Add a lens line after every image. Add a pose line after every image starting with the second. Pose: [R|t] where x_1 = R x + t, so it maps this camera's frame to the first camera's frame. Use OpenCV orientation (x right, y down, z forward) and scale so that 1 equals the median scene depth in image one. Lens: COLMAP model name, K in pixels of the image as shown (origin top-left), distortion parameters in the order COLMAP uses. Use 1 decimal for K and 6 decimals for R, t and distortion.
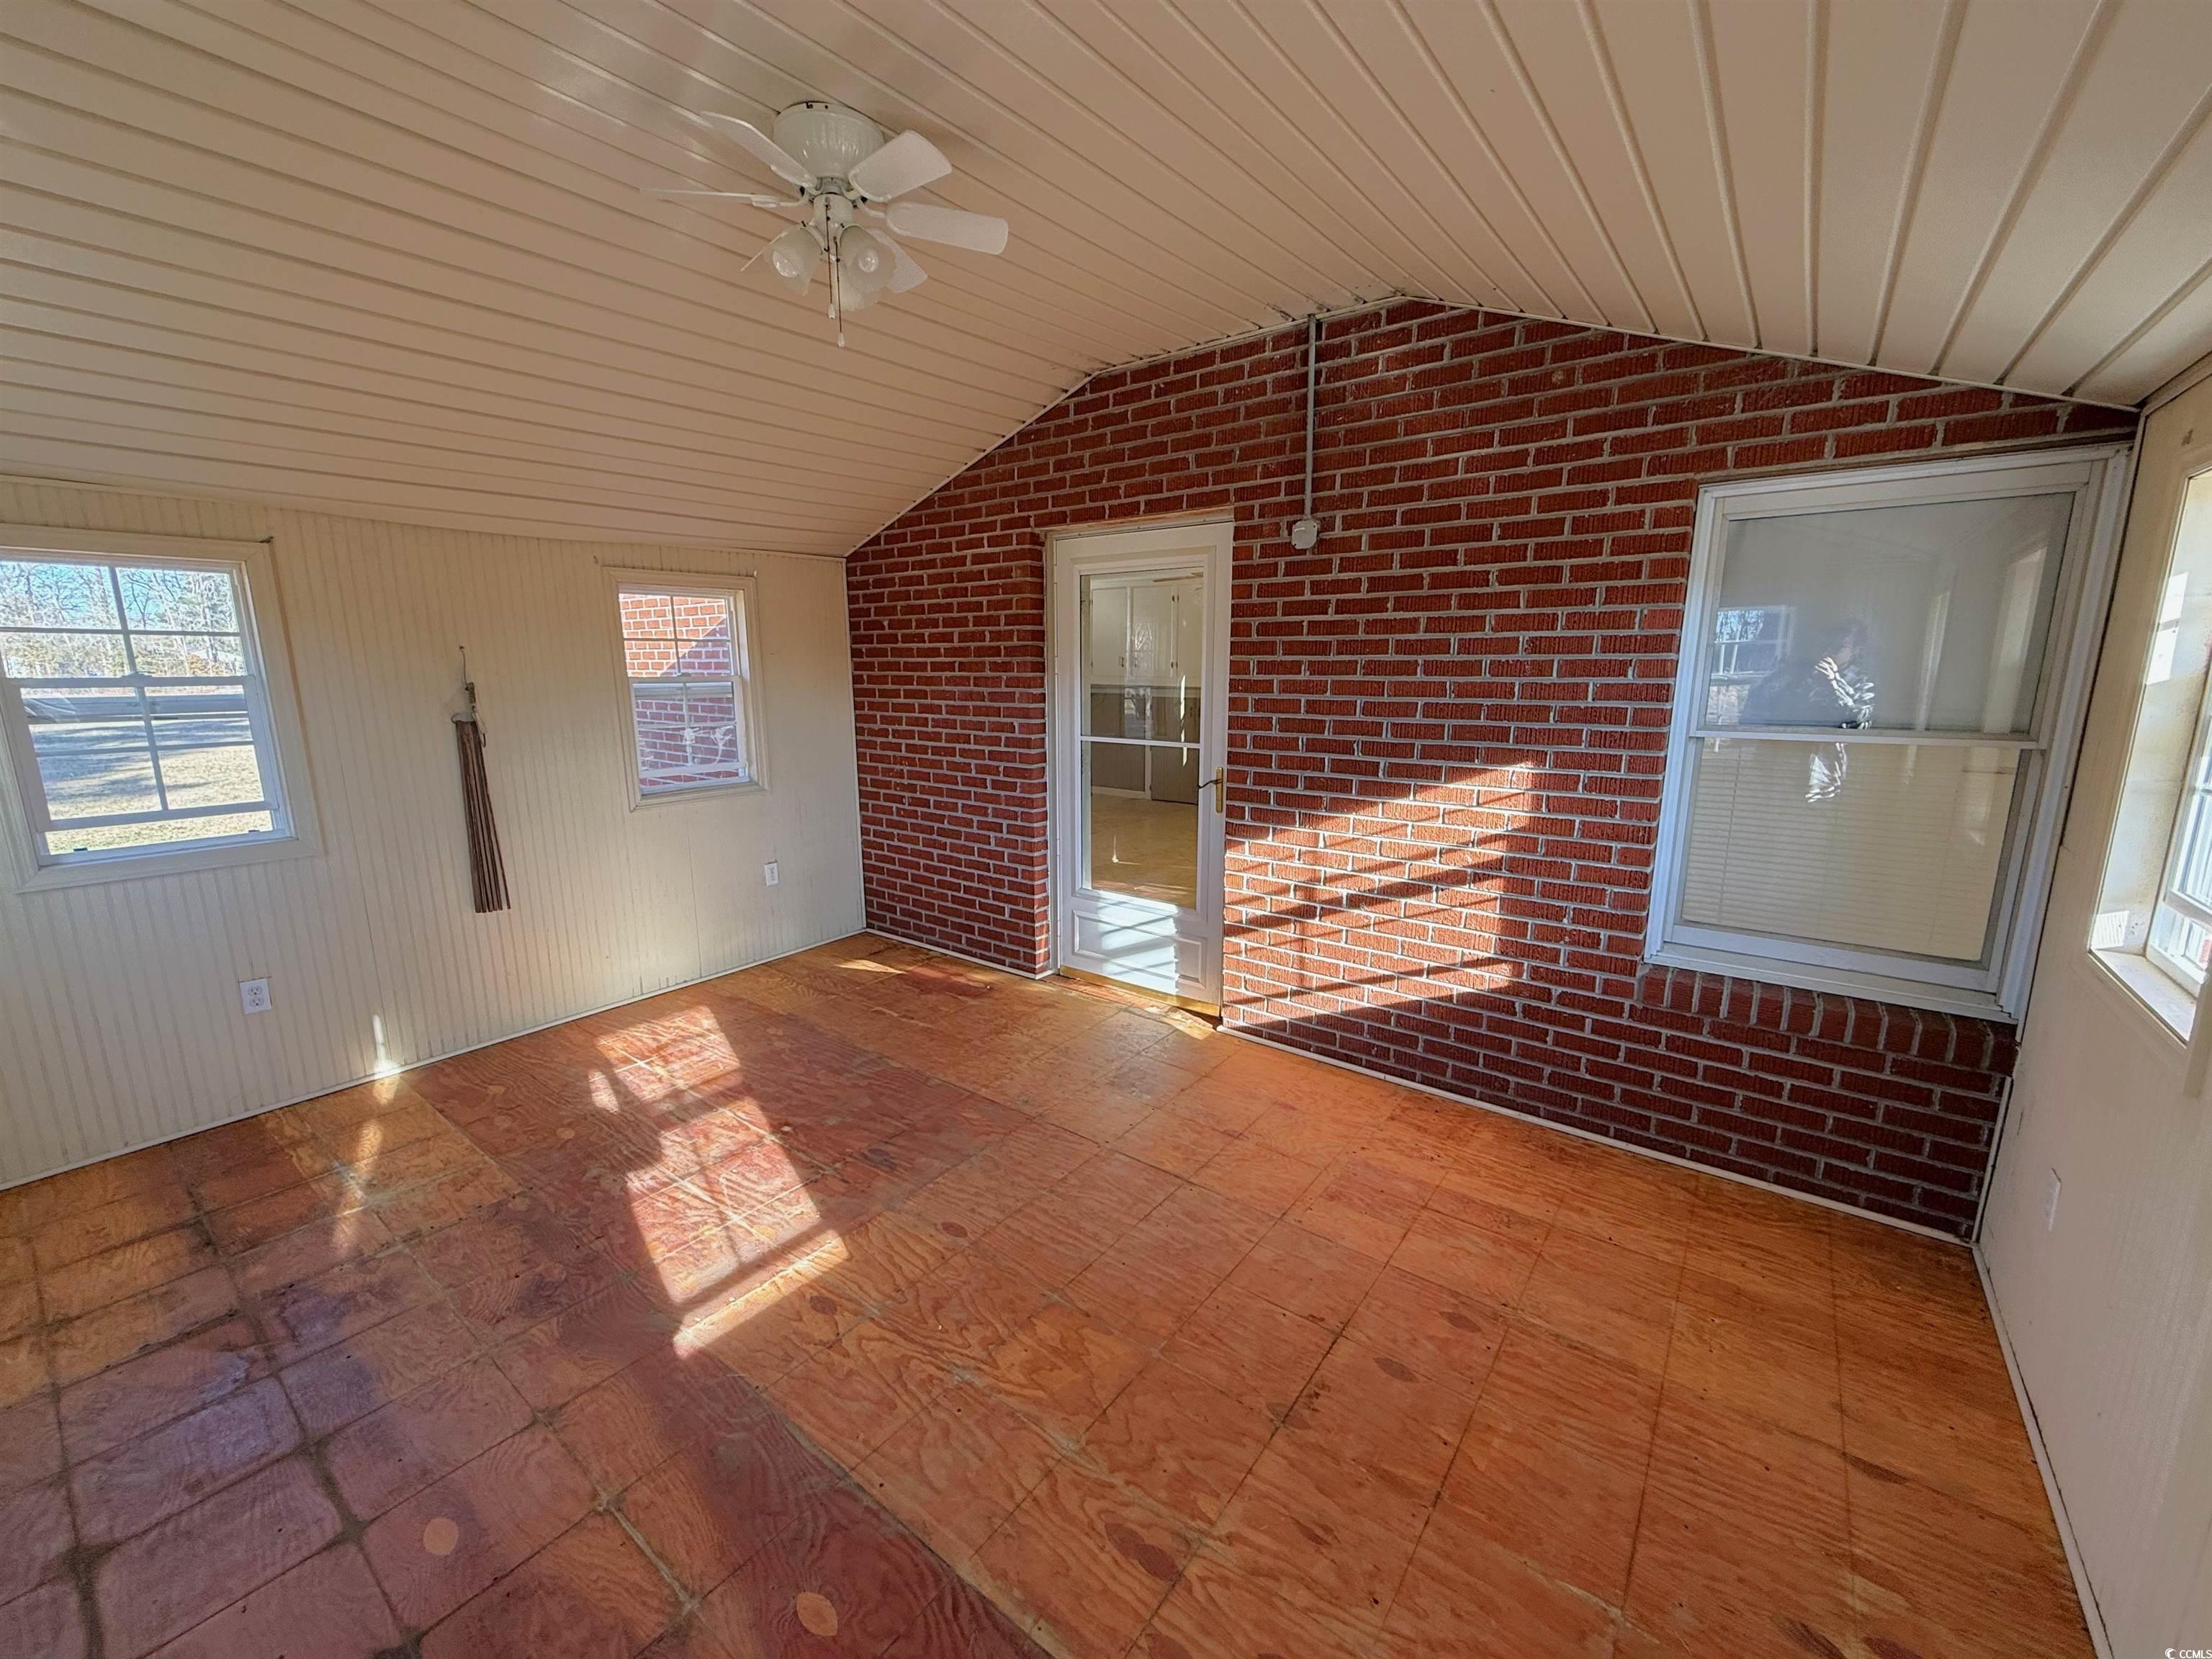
lens RADIAL K [[877.7, 0, 1102.8], [0, 877.7, 830.7], [0, 0, 1]] dist [0.001182, -0.000824]
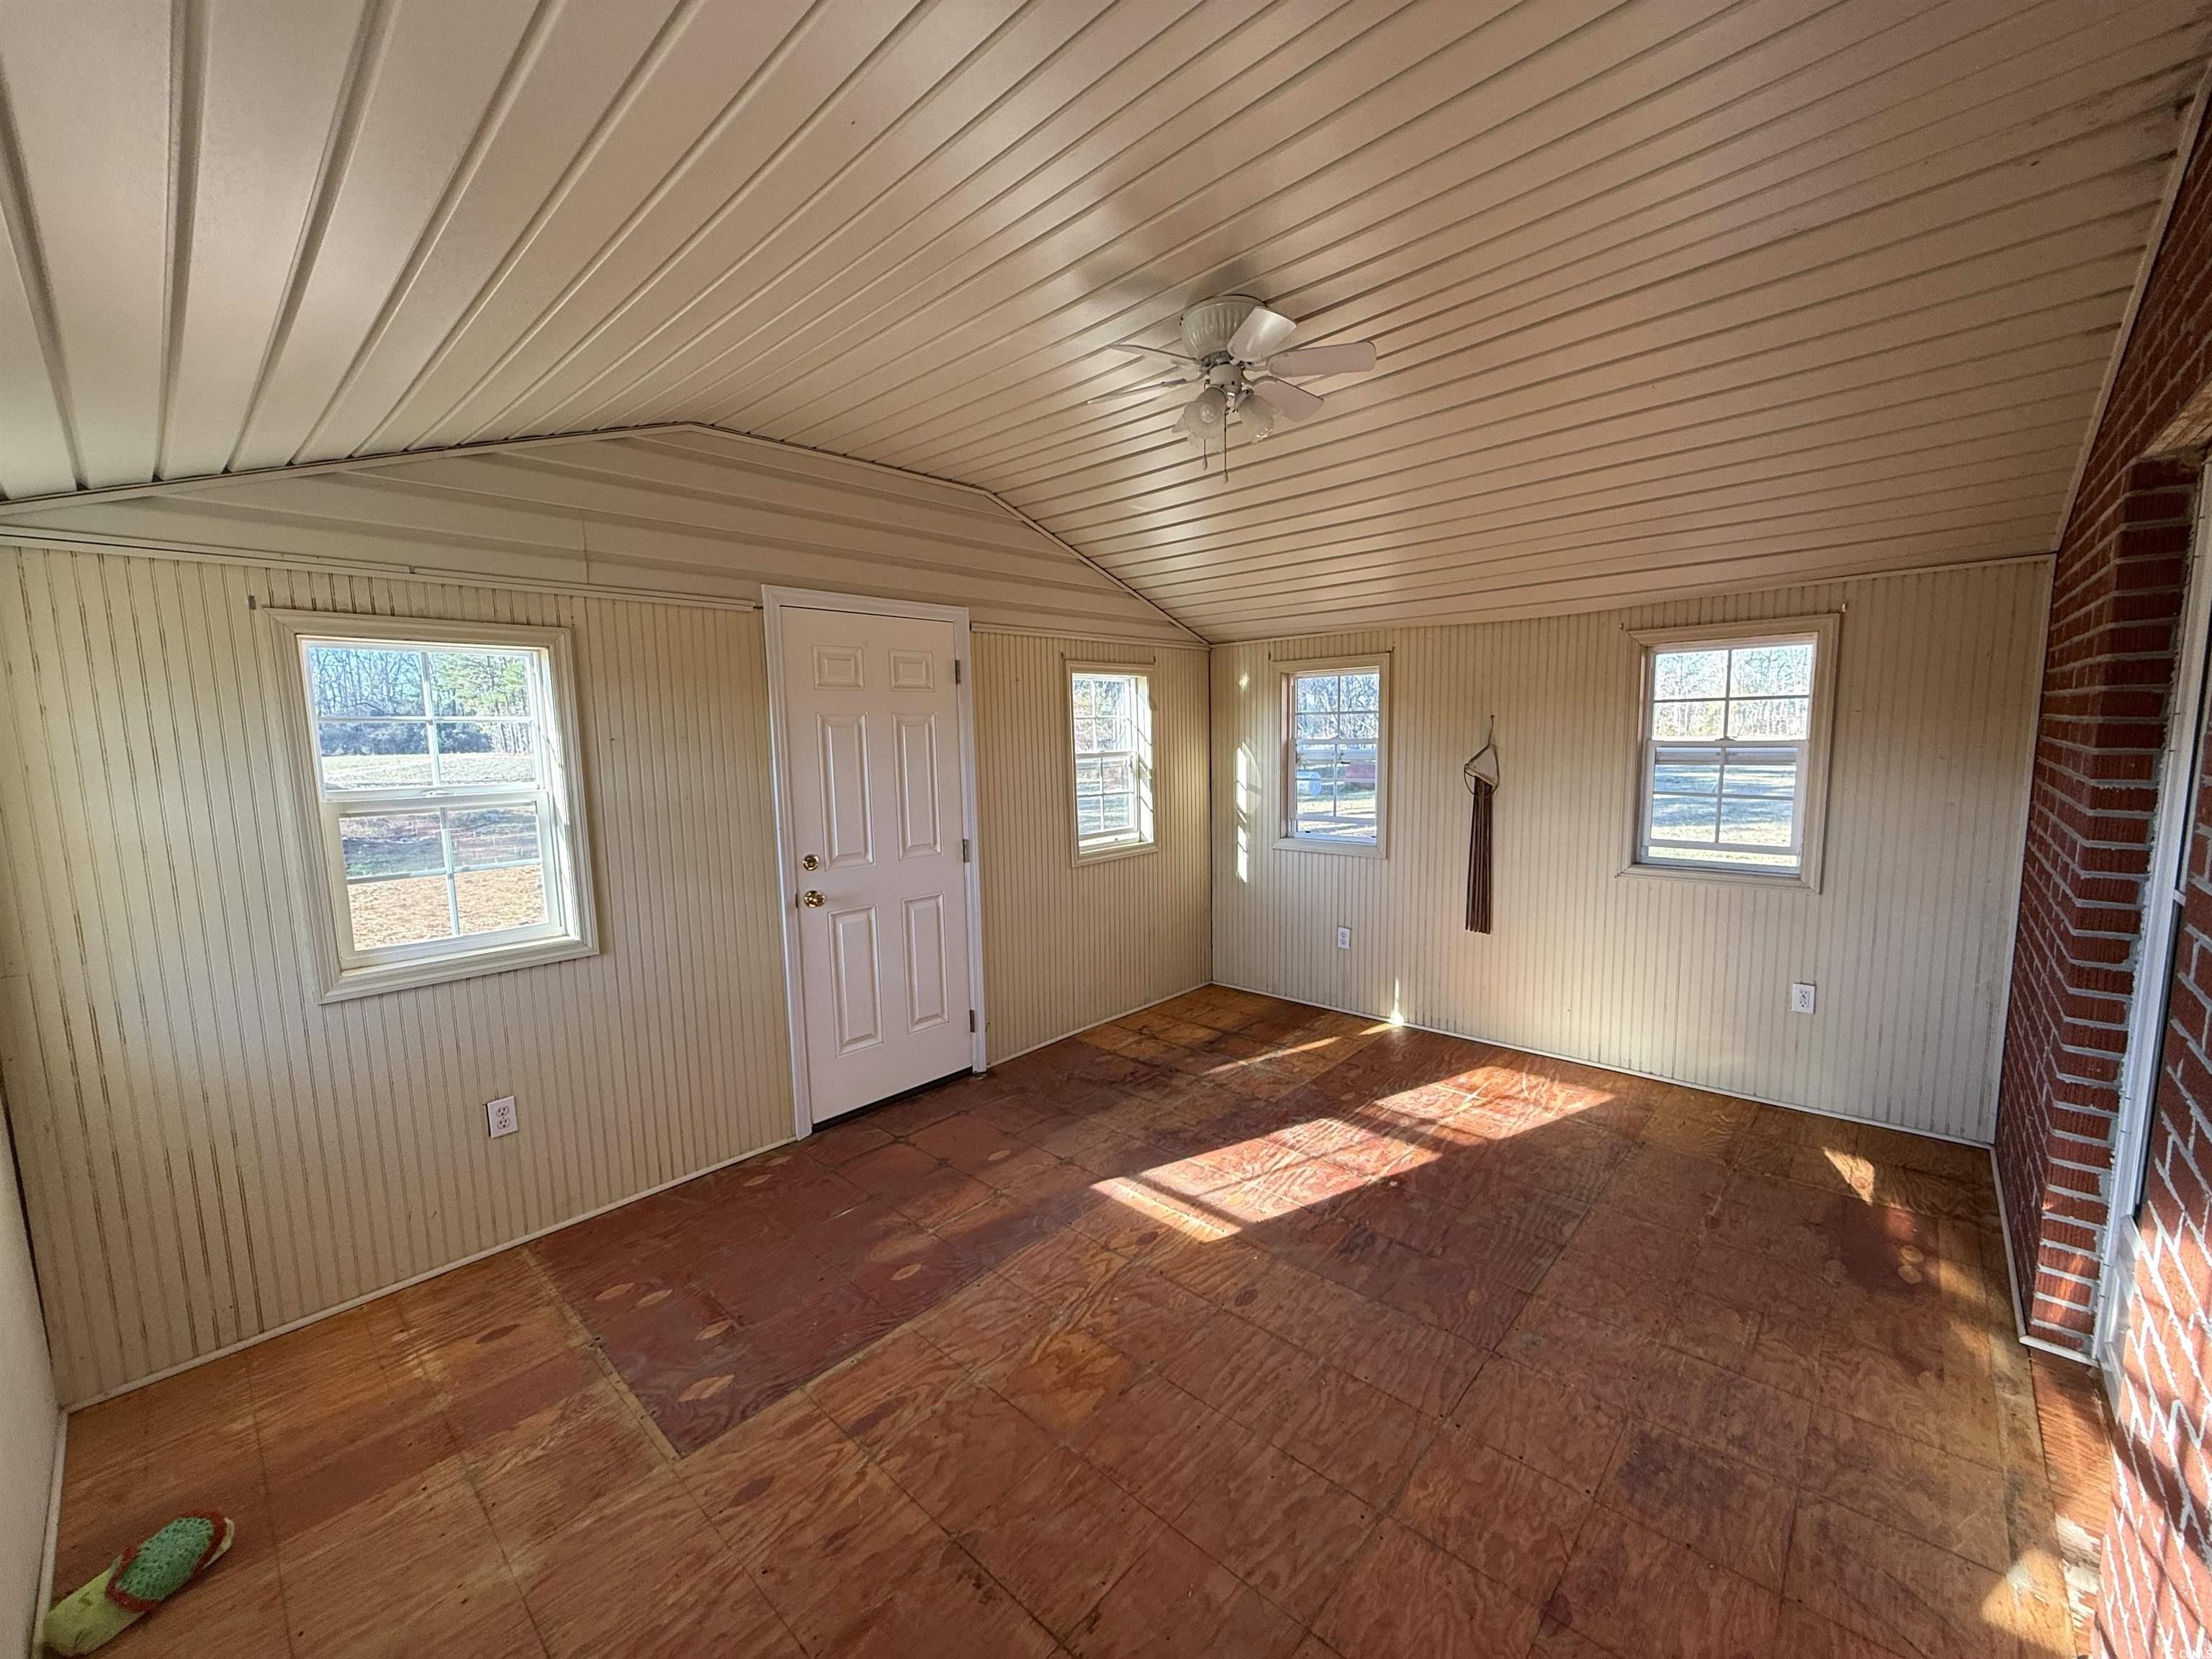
lens RADIAL K [[877.7, 0, 1108.4], [0, 877.7, 840.0], [0, 0, 1]] dist [0.001182, -0.000824]
pose [[-0.089358, 0.130920, -0.987358, 0.723731], [-0.164372, 0.975792, 0.144262, -0.168449], [0.982343, 0.175185, -0.065676, 0.762009]]
